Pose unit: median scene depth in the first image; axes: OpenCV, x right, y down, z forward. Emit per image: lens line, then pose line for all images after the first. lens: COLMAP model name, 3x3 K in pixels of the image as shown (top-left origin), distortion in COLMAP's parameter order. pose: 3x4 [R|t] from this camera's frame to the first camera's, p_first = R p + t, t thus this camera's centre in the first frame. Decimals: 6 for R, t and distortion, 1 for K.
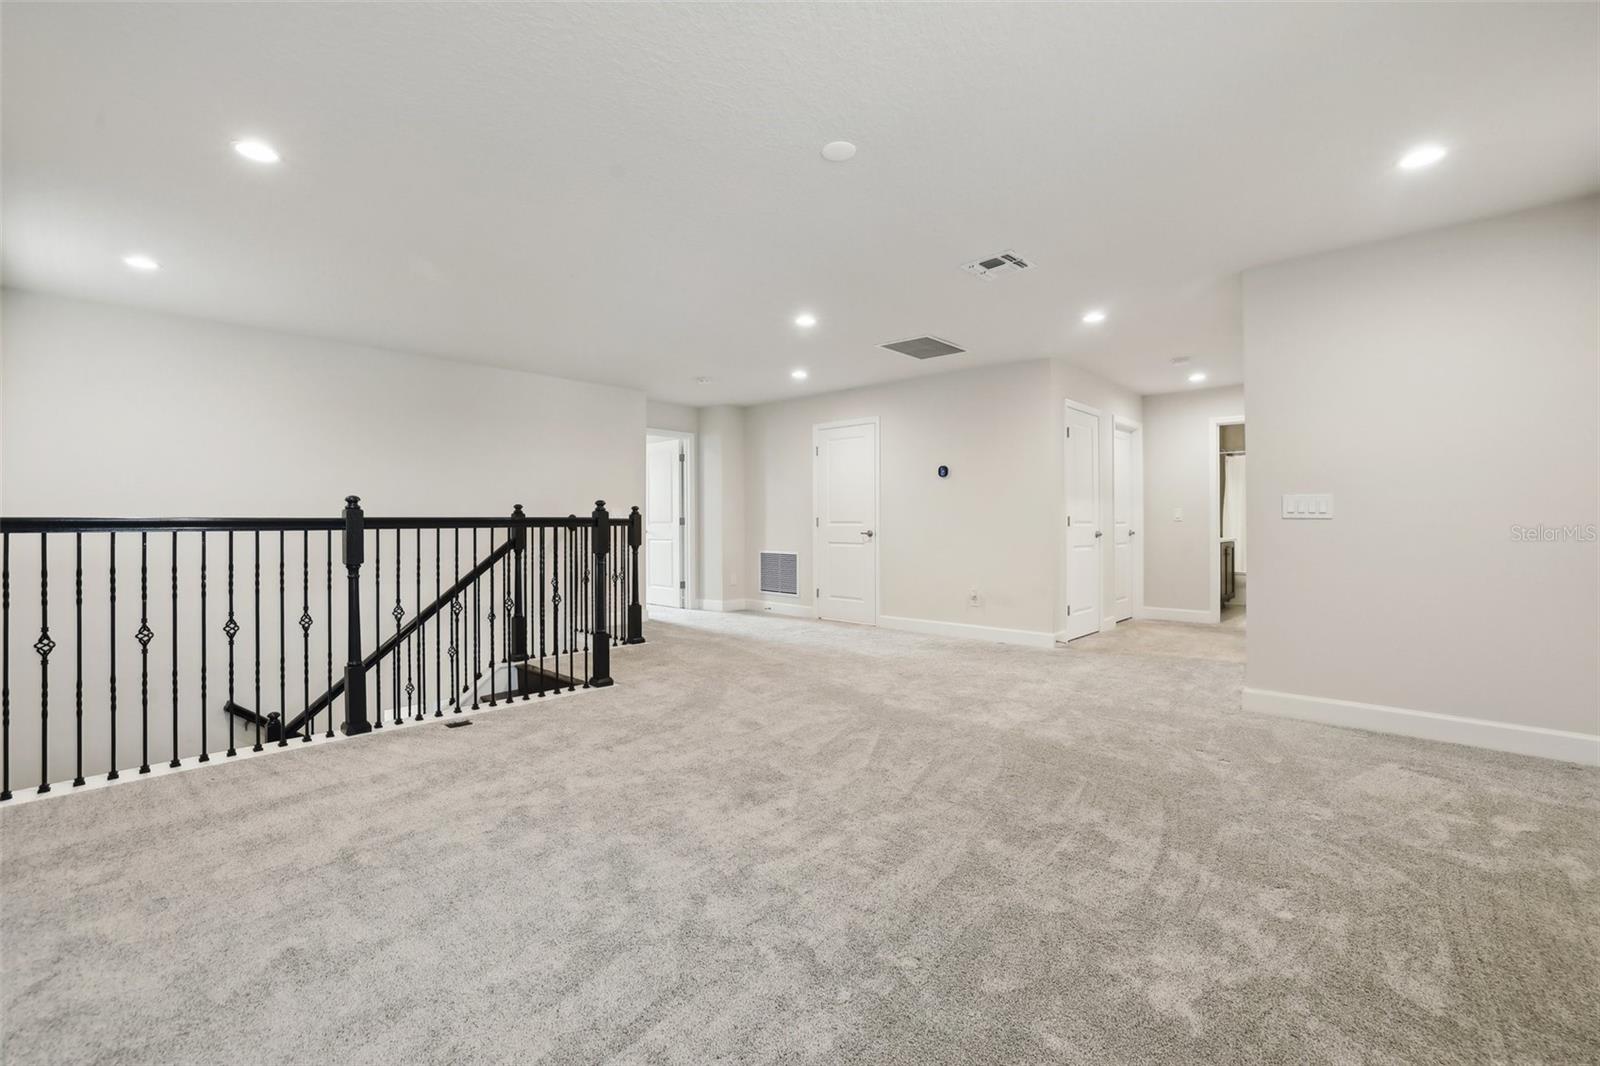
lens RADIAL K [[712.2, 0, 800.0], [0, 712.2, 533.0], [0, 0, 1]] dist [-0.000093, 0.000022]
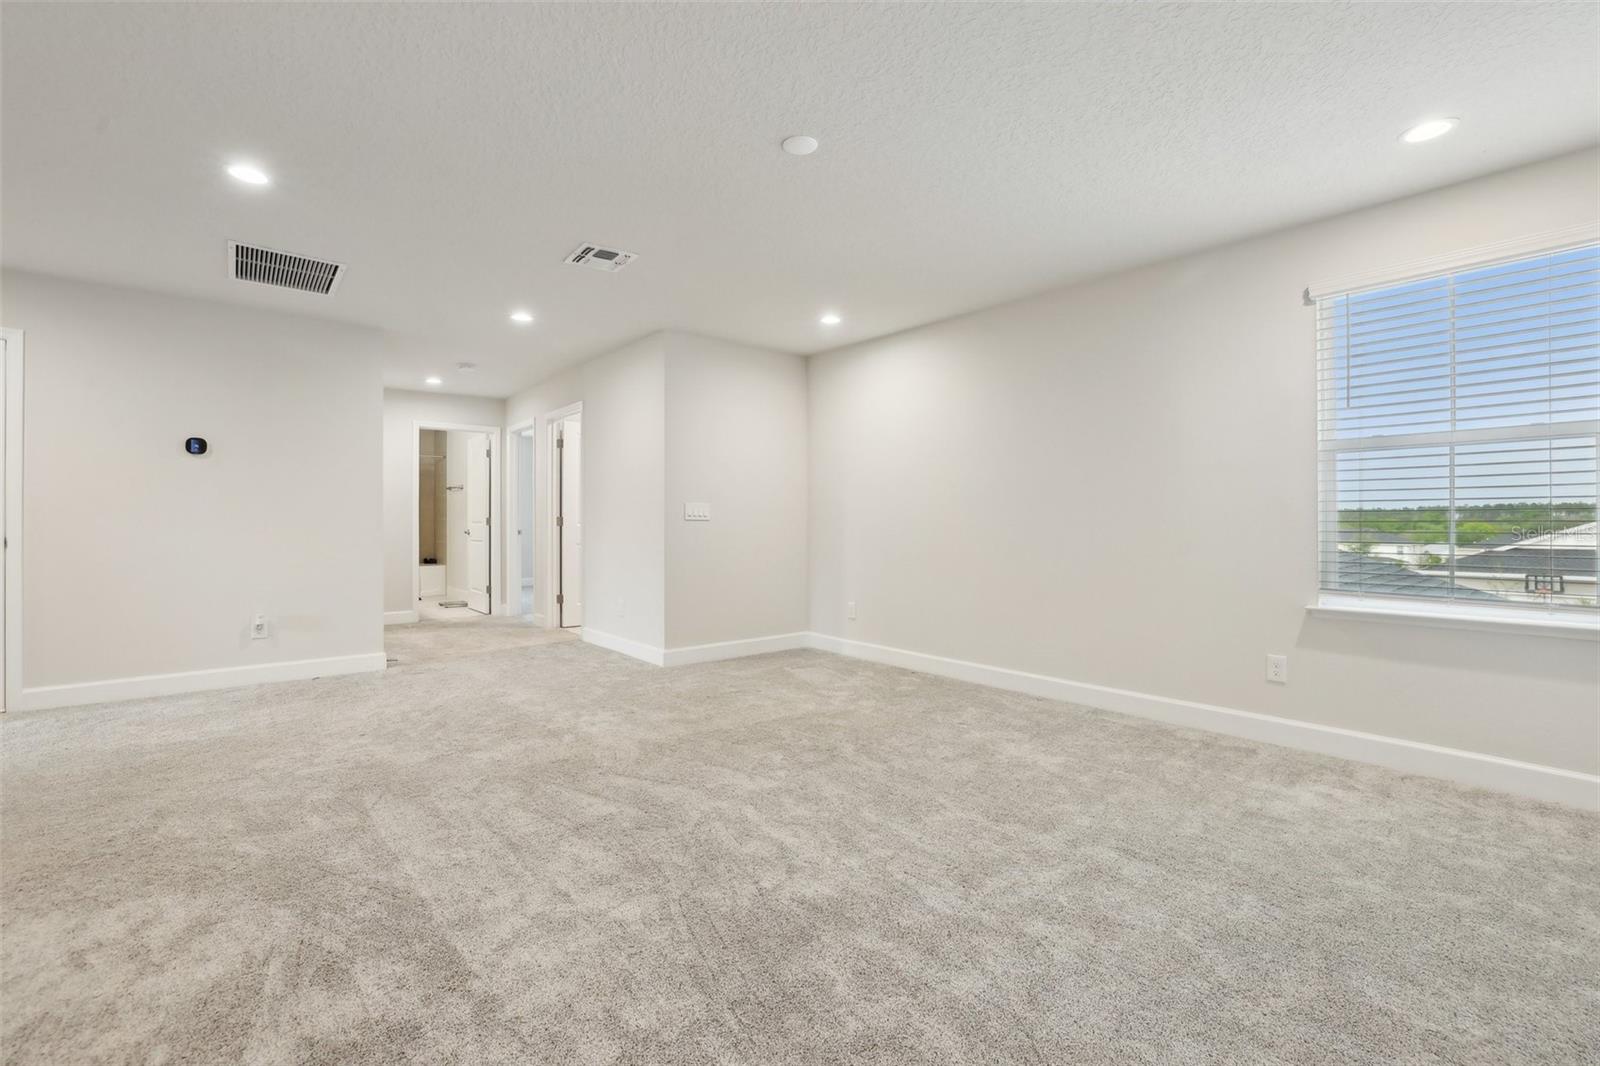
lens RADIAL K [[688.8, 0, 800.0], [0, 688.8, 533.0], [0, 0, 1]] dist [-0.001898, -0.000301]
pose [[0.128291, -0.015712, 0.991612, -0.623467], [0.014403, 0.999799, 0.013978, -0.010139], [-0.991632, 0.012489, 0.128491, 0.612178]]
